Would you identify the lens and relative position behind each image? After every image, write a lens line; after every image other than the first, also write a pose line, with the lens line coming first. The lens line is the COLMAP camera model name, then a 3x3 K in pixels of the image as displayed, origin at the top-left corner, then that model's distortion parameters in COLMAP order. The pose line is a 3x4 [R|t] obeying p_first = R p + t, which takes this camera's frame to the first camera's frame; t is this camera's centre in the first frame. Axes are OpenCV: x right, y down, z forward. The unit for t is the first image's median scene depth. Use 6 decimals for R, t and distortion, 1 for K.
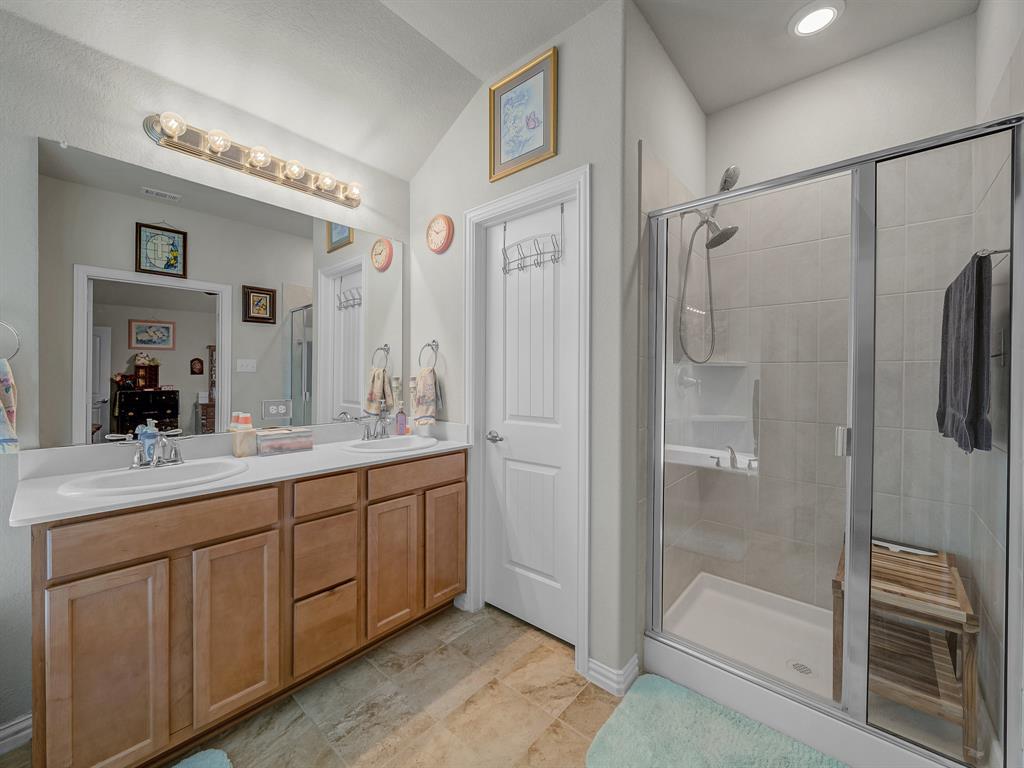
lens RADIAL K [[408.1, 0, 497.0], [0, 408.1, 383.8], [0, 0, 1]] dist [0.001408, -0.000938]
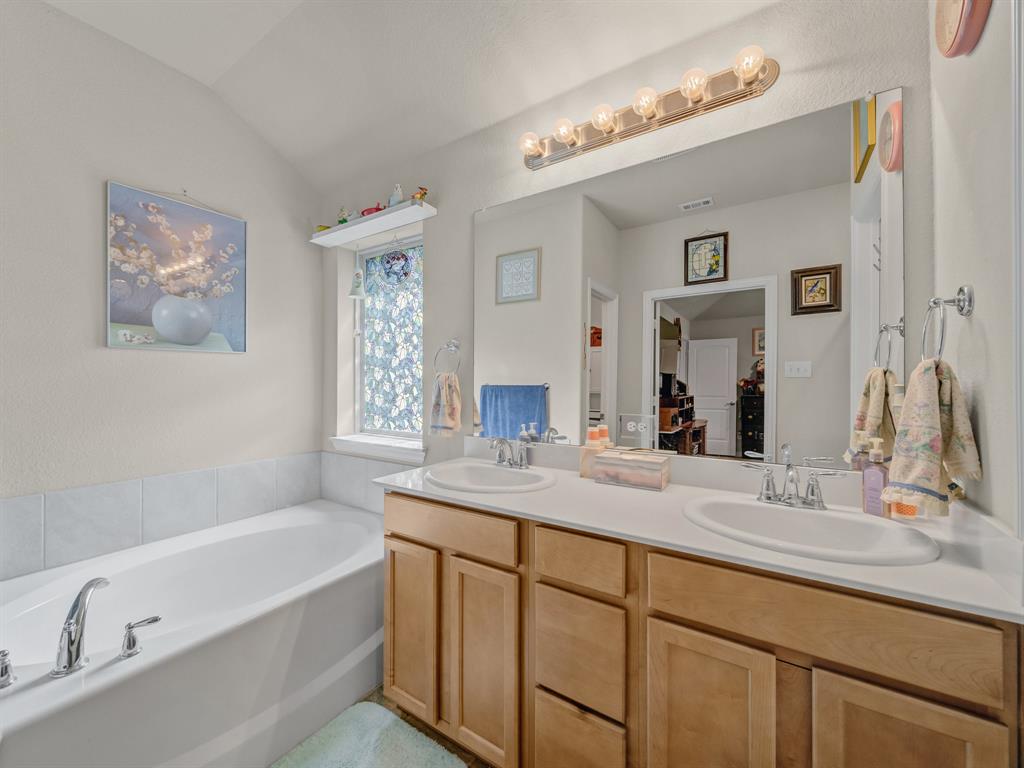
lens RADIAL K [[408.1, 0, 507.2], [0, 408.1, 380.7], [0, 0, 1]] dist [0.001408, -0.000938]
pose [[0.162398, -0.004131, -0.986717, 0.100097], [-0.014892, 0.999867, -0.006637, -0.008289], [0.986613, 0.015772, 0.162314, 0.345779]]
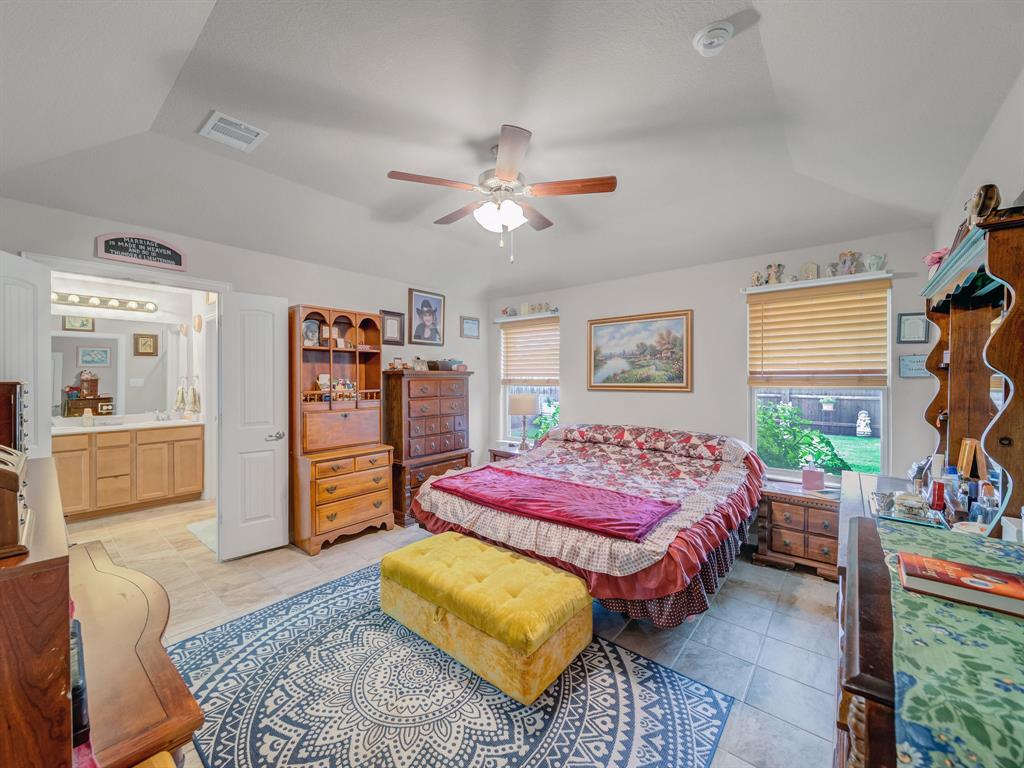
lens RADIAL K [[408.1, 0, 489.1], [0, 408.1, 381.7], [0, 0, 1]] dist [0.001408, -0.000938]
pose [[0.999838, -0.010268, 0.014806, 0.861612], [0.010398, 0.999908, -0.008741, -0.021618], [-0.014715, 0.008893, 0.999852, -0.726987]]
